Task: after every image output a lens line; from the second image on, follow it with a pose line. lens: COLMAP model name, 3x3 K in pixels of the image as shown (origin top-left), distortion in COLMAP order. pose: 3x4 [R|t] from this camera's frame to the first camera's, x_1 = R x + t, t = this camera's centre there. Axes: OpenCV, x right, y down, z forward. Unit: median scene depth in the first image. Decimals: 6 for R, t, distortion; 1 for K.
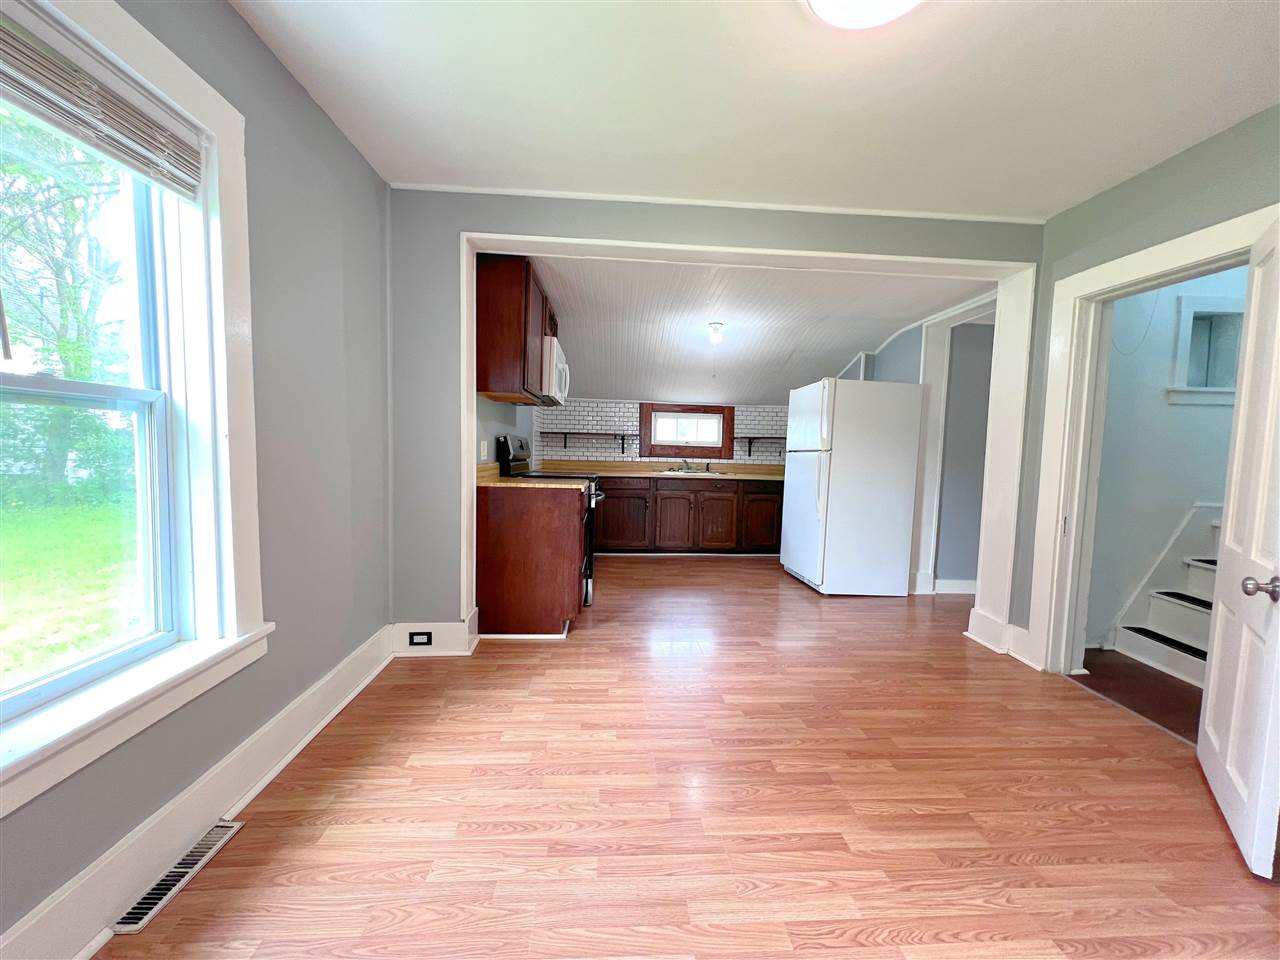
lens RADIAL K [[512.7, 0, 640.0], [0, 512.7, 480.0], [0, 0, 1]] dist [-0.000023, 0.000128]
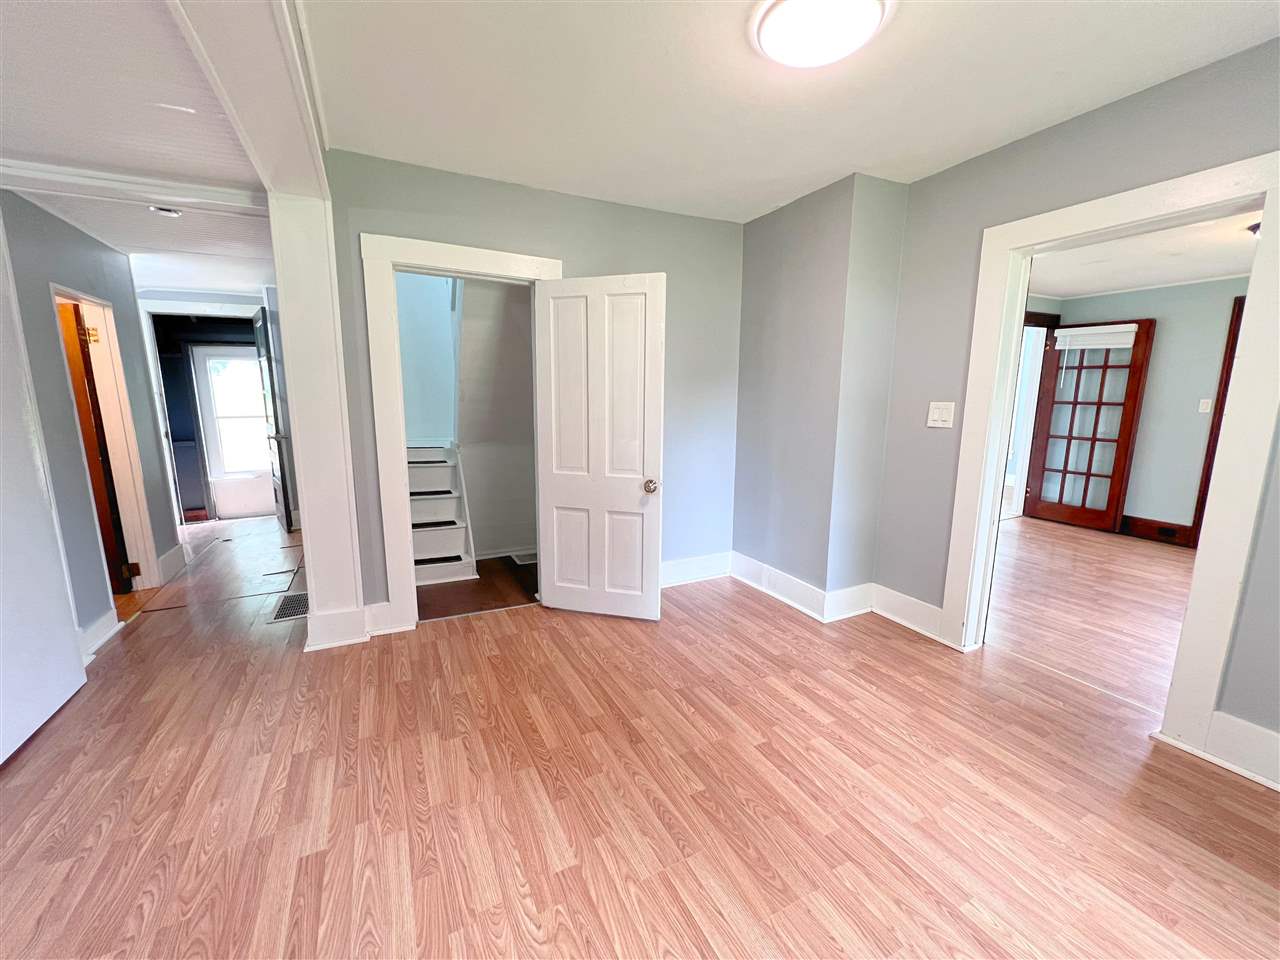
lens RADIAL K [[512.7, 0, 640.0], [0, 512.7, 480.0], [0, 0, 1]] dist [-0.000023, 0.000128]
pose [[-0.394305, -0.182384, 0.900700, -0.677600], [0.047713, 0.974723, 0.218260, -0.307374], [-0.917740, 0.129036, -0.375636, 2.191392]]
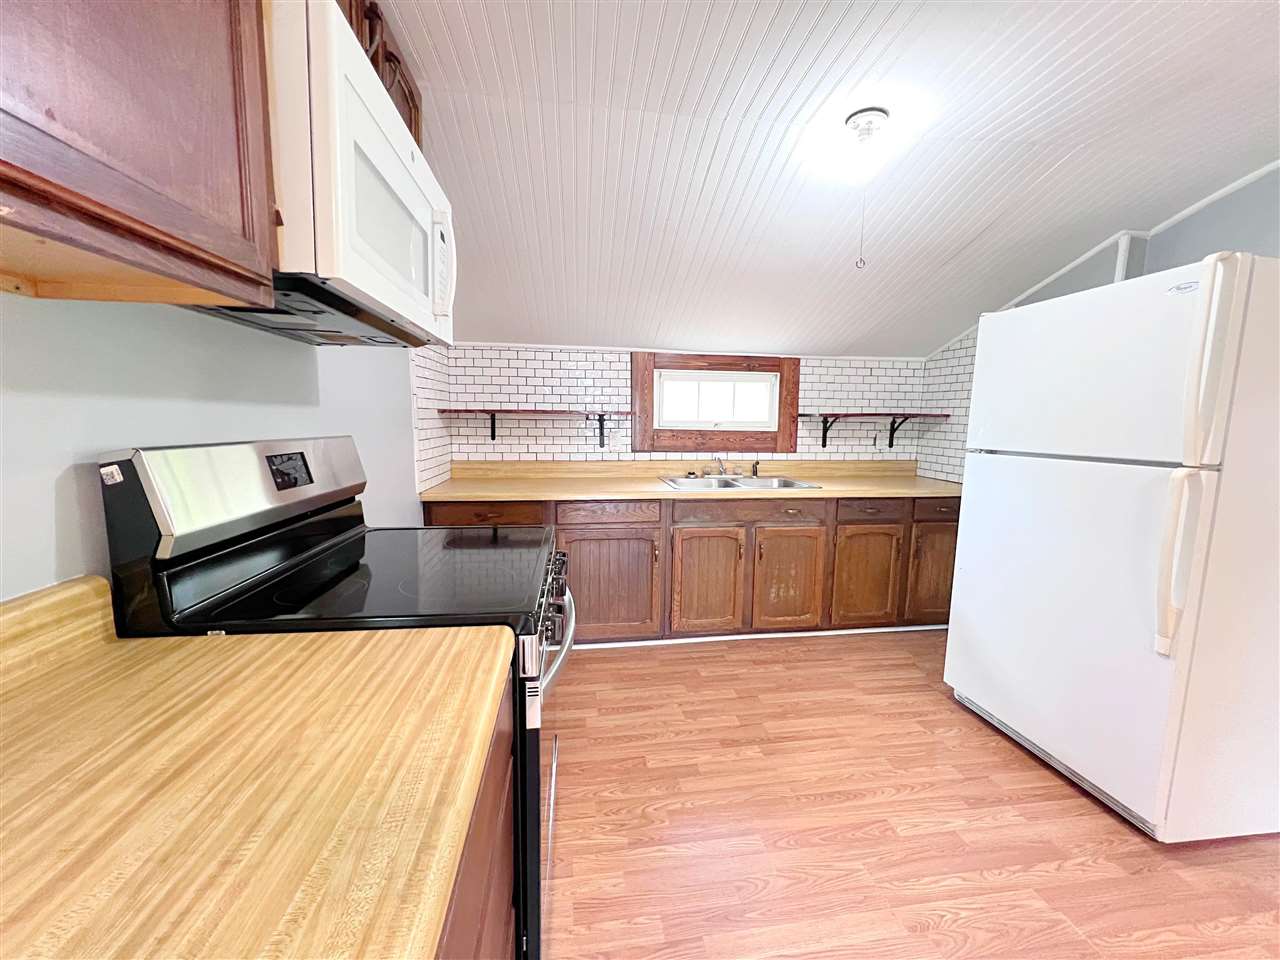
lens RADIAL K [[505.8, 0, 640.9], [0, 505.8, 471.5], [0, 0, 1]] dist [0.000352, 0.000001]
pose [[0.997016, -0.022389, 0.073875, -0.031812], [0.018428, 0.998378, 0.053873, -0.053220], [-0.074961, -0.052351, 0.995811, 0.457521]]
